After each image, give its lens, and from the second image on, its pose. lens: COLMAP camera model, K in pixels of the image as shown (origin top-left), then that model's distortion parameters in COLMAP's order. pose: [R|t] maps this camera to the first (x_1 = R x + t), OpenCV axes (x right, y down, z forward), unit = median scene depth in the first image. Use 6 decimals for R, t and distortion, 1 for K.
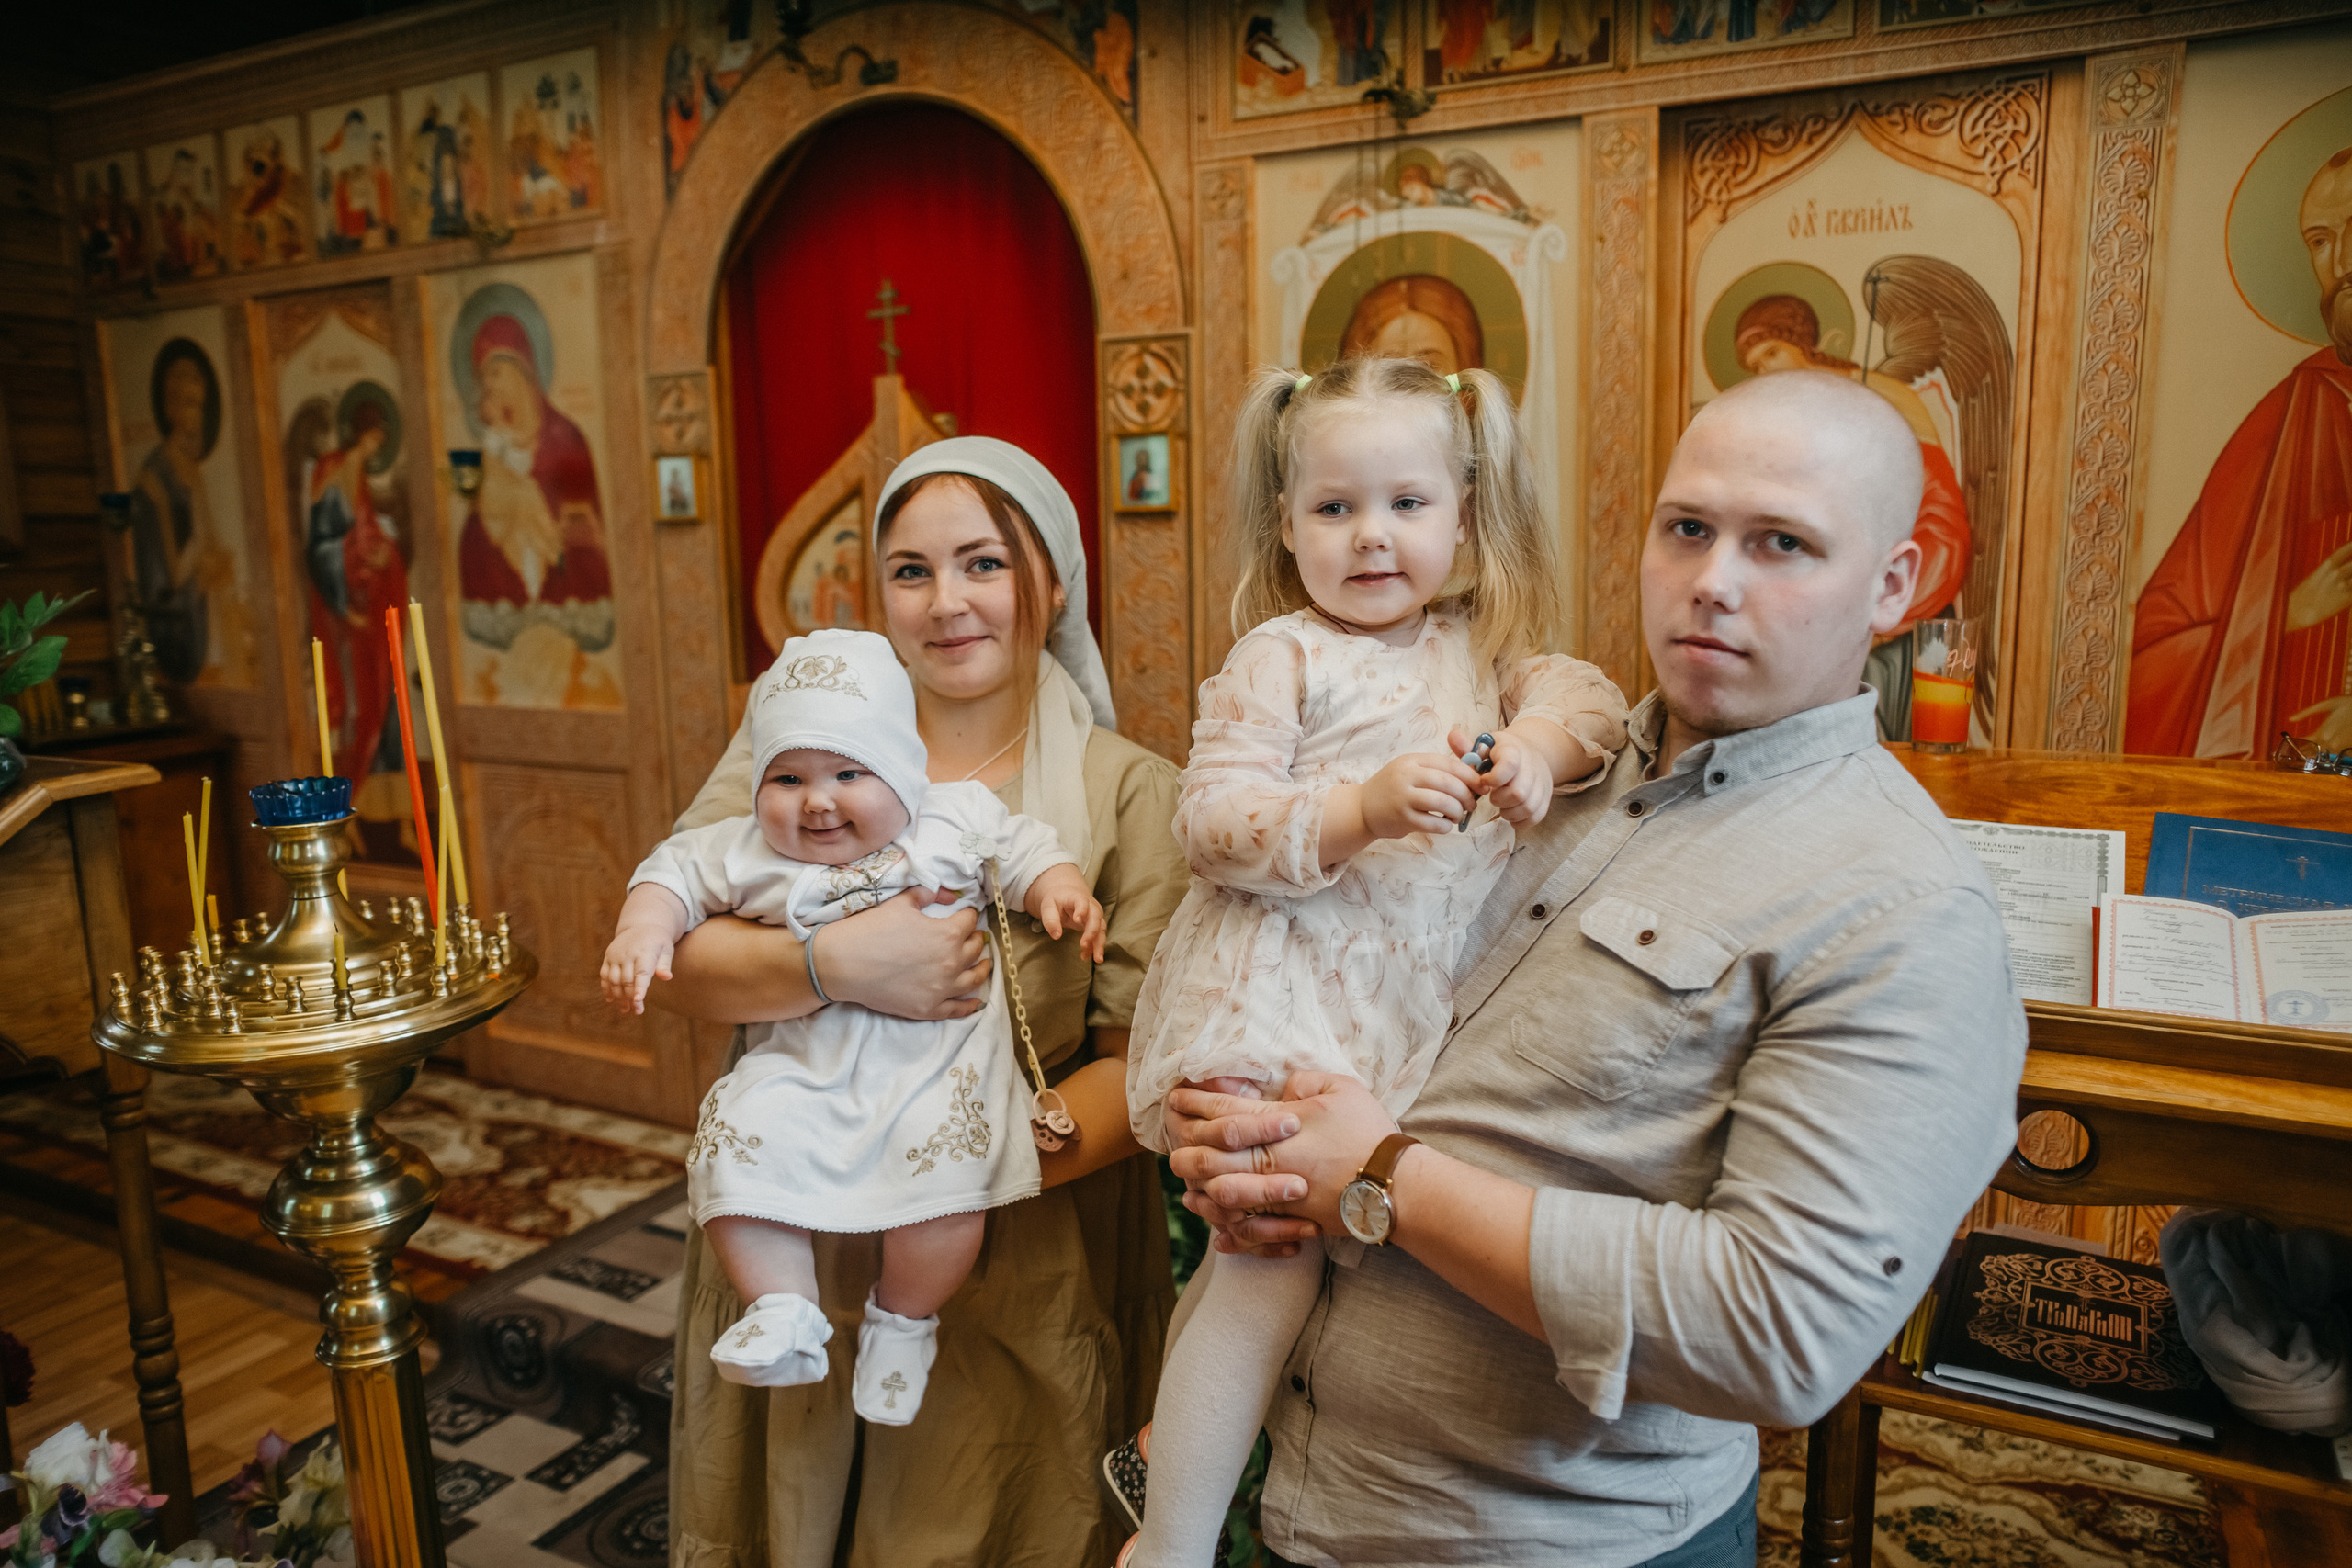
lens RADIAL K [[1667.4, 0, 1176.0], [0, 1667.4, 784.0], [0, 0, 1]] dist [-0.095564, 0.094105]
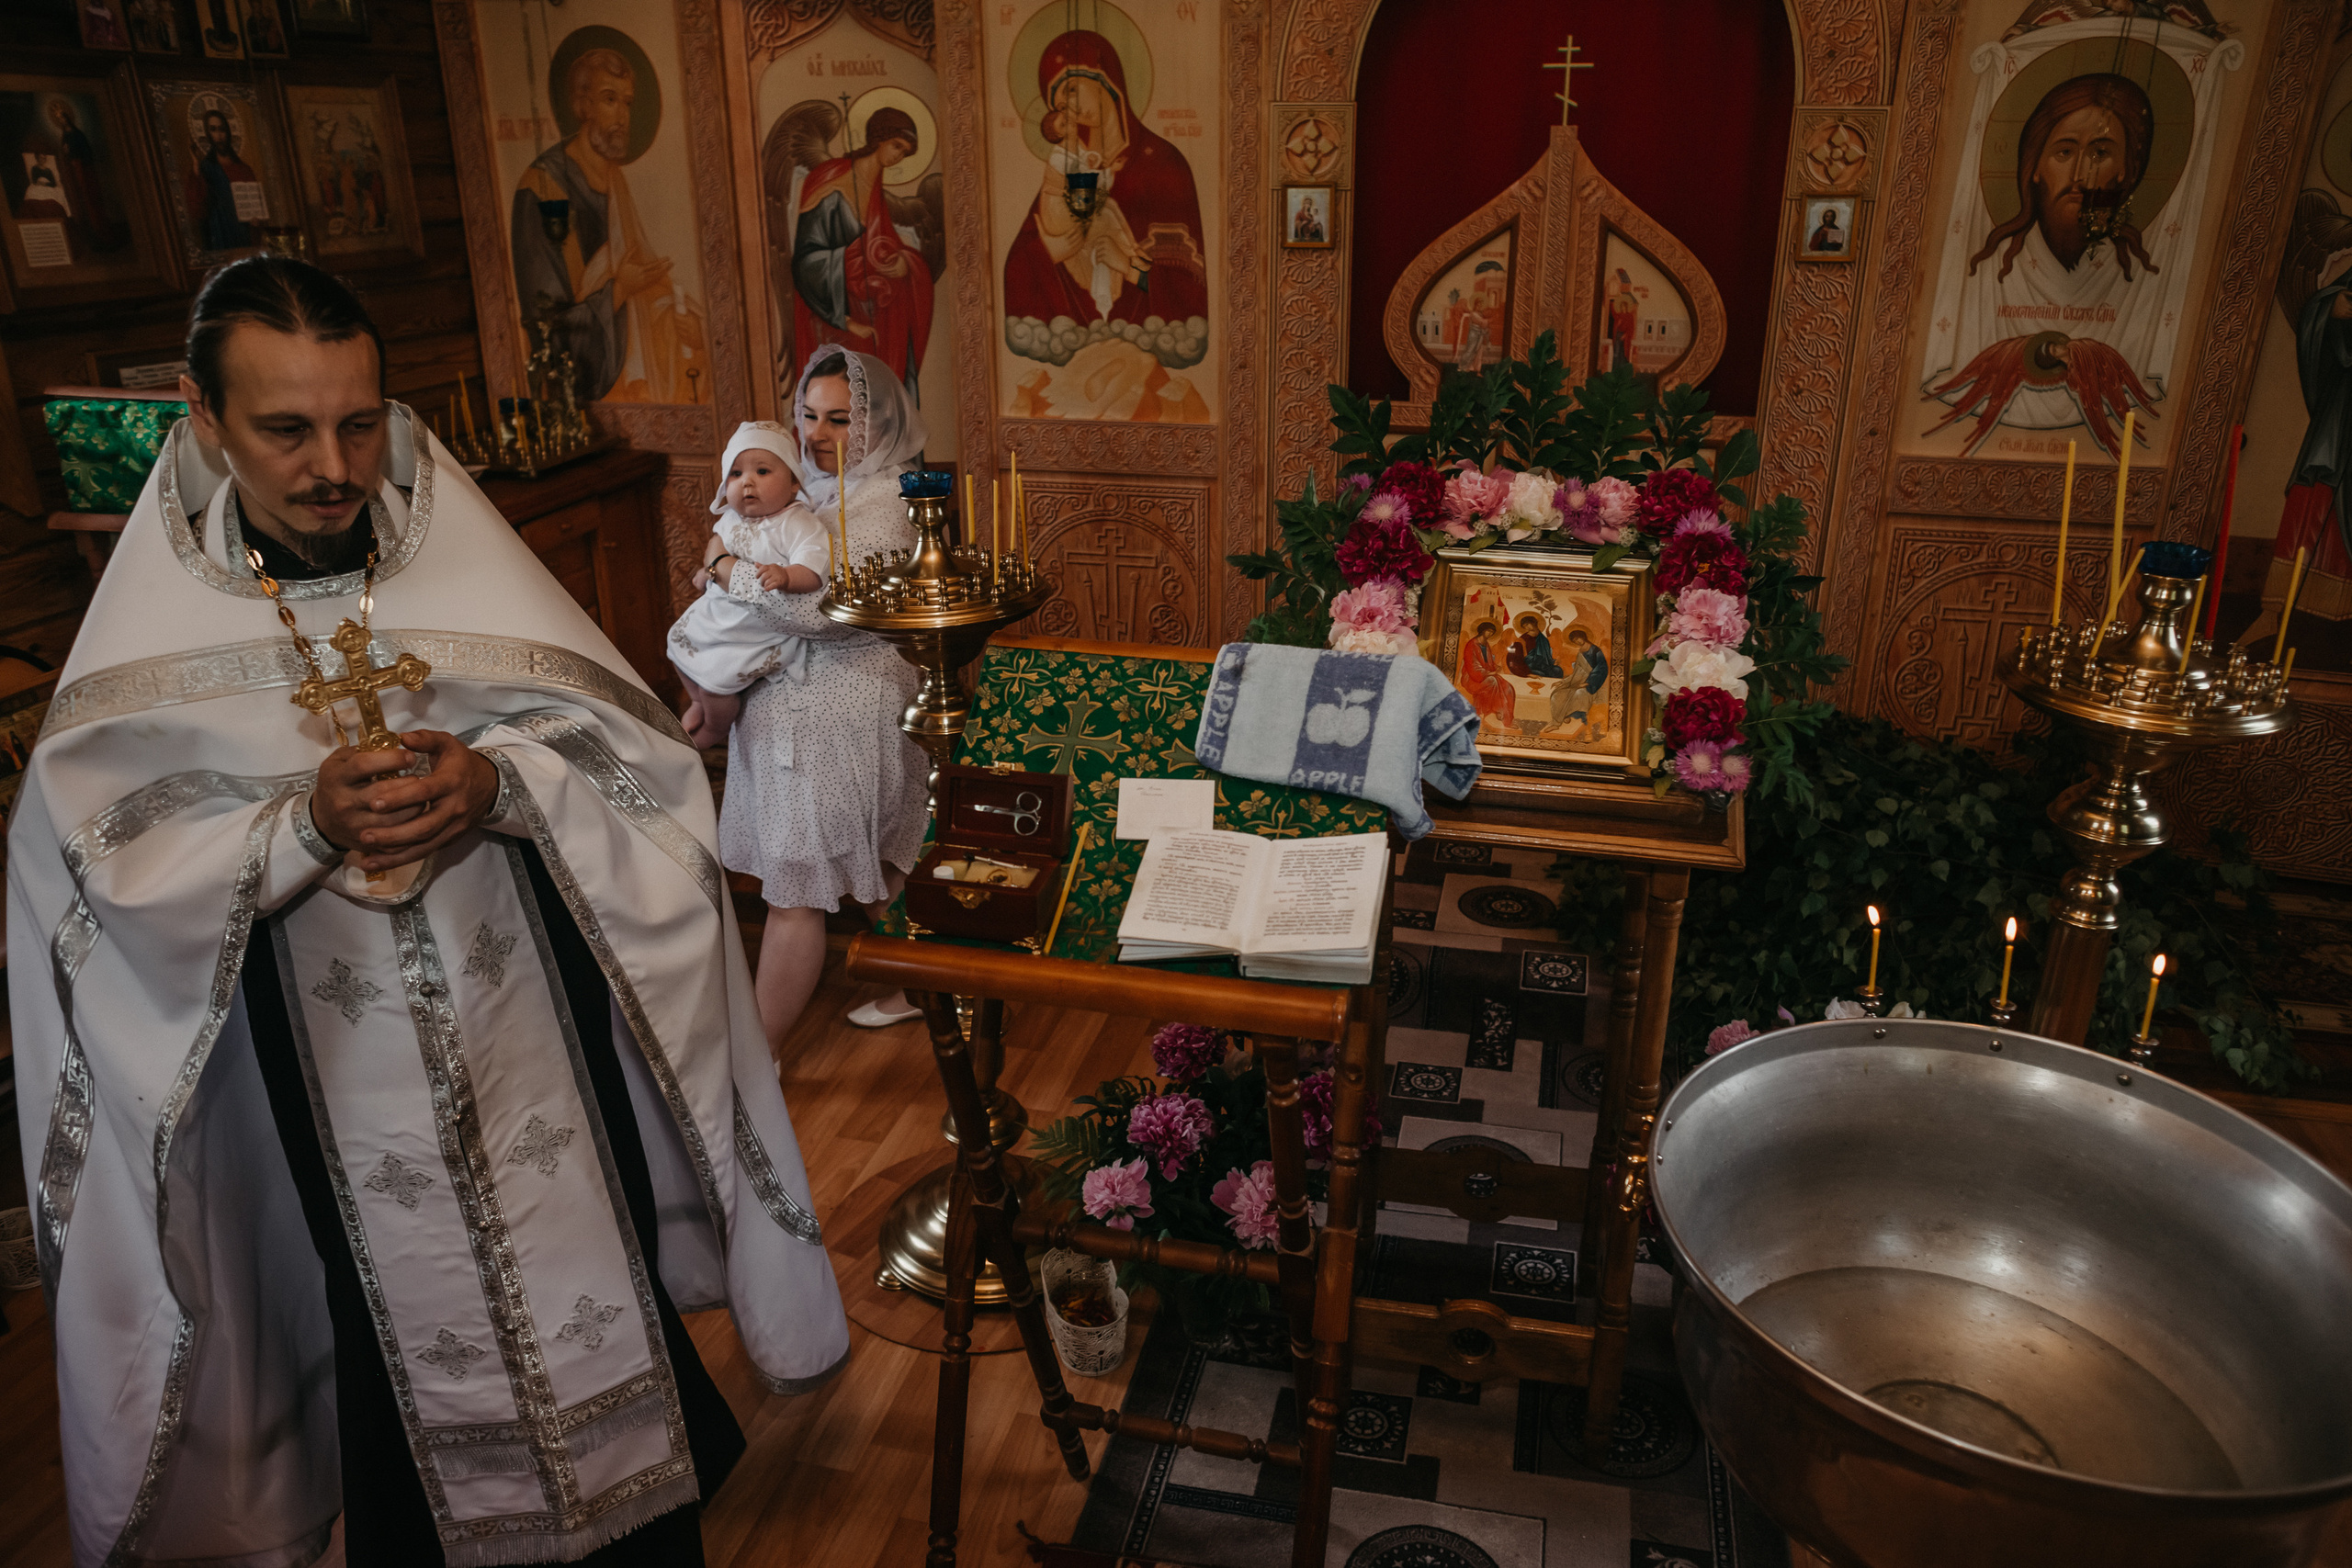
lens RADIAL K [[1667.4, 0, 1176.0], [0, 1667.4, 784.0], [0, 0, 1]] dist [-0.095564, 0.094105]
pose [[0.965708, -0.080250, 0.246917, -0.801589], [0.025985, 0.976131, 0.215621, -0.060327], [-0.258327, -0.201810, 0.944743, -0.087067]]
